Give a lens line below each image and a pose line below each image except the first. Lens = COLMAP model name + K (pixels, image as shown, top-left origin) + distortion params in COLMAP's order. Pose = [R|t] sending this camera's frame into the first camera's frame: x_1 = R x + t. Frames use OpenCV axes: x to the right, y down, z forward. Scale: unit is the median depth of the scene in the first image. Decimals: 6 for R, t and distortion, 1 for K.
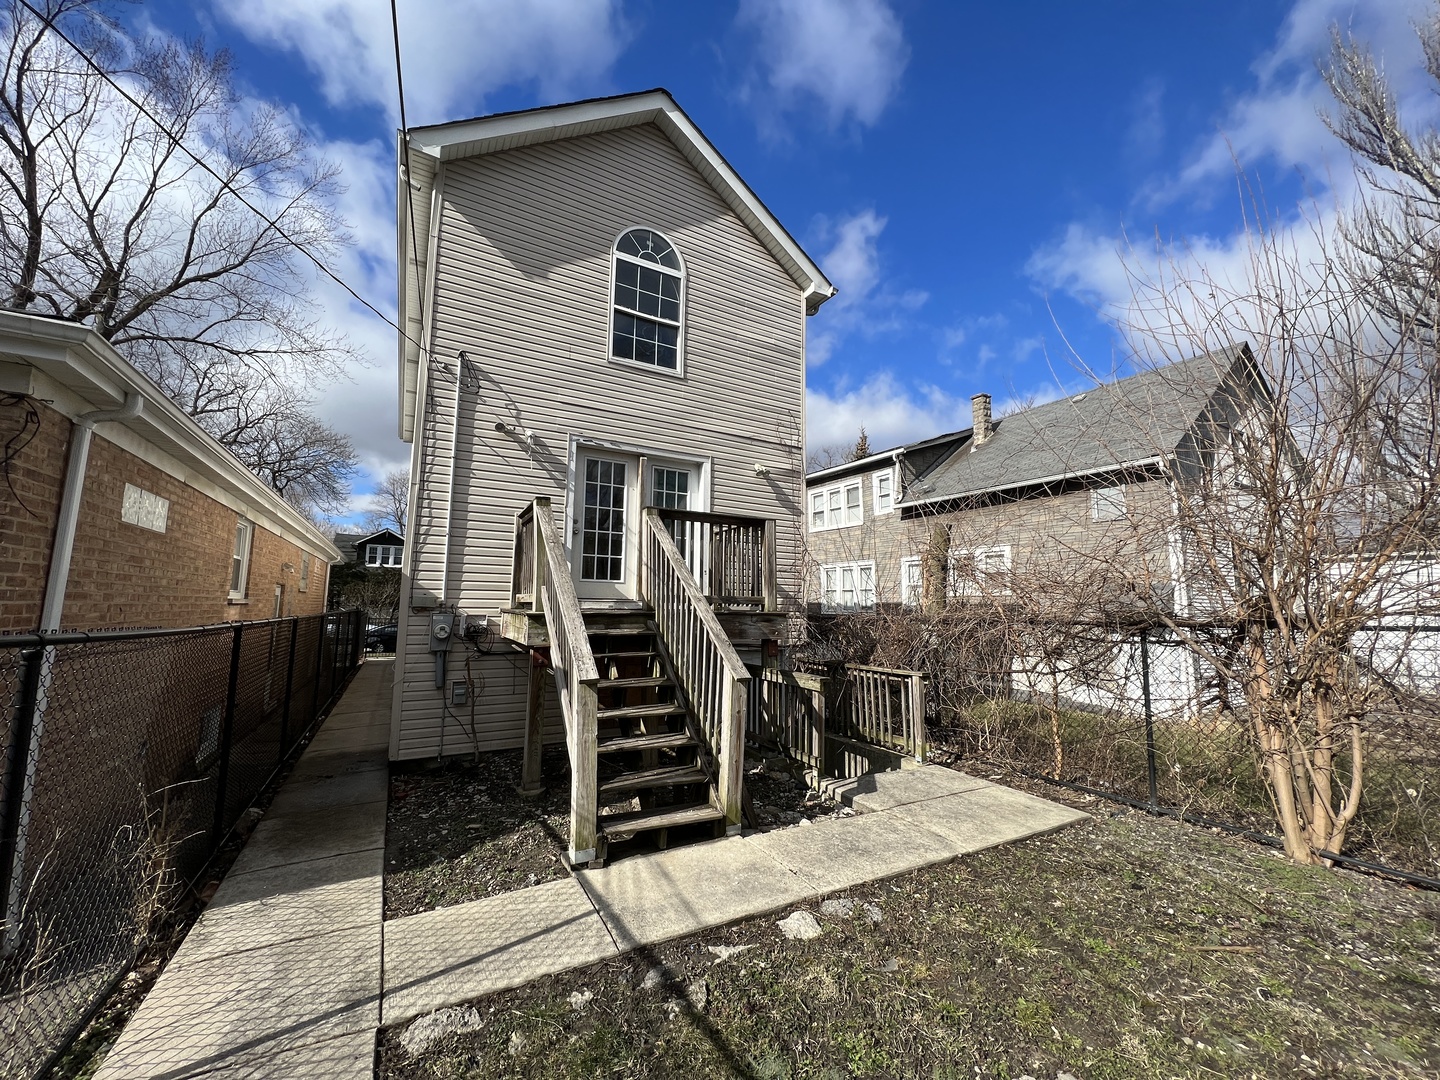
lens RADIAL K [[566.2, 0, 720.0], [0, 566.2, 540.0], [0, 0, 1]] dist [-0.000547, 0.000049]
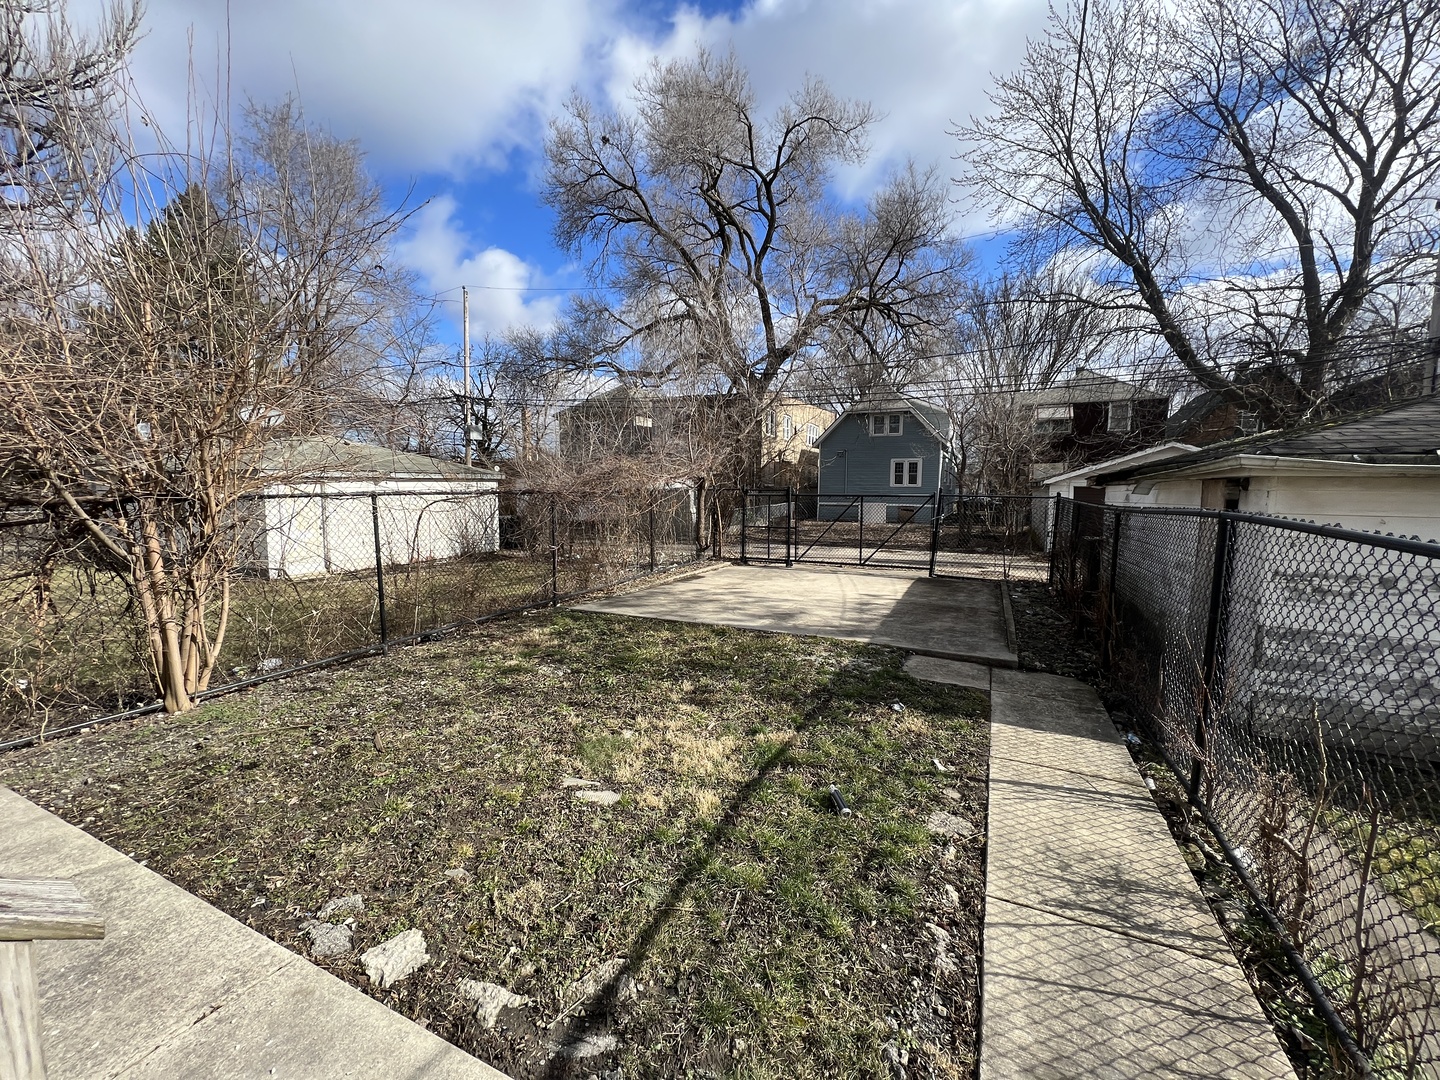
lens RADIAL K [[566.2, 0, 720.0], [0, 566.2, 540.0], [0, 0, 1]] dist [-0.000547, 0.000049]
pose [[-0.574836, -0.095063, 0.812728, -0.598217], [-0.106191, 0.993496, 0.041099, 0.109990], [-0.811349, -0.062679, -0.581192, 1.117809]]
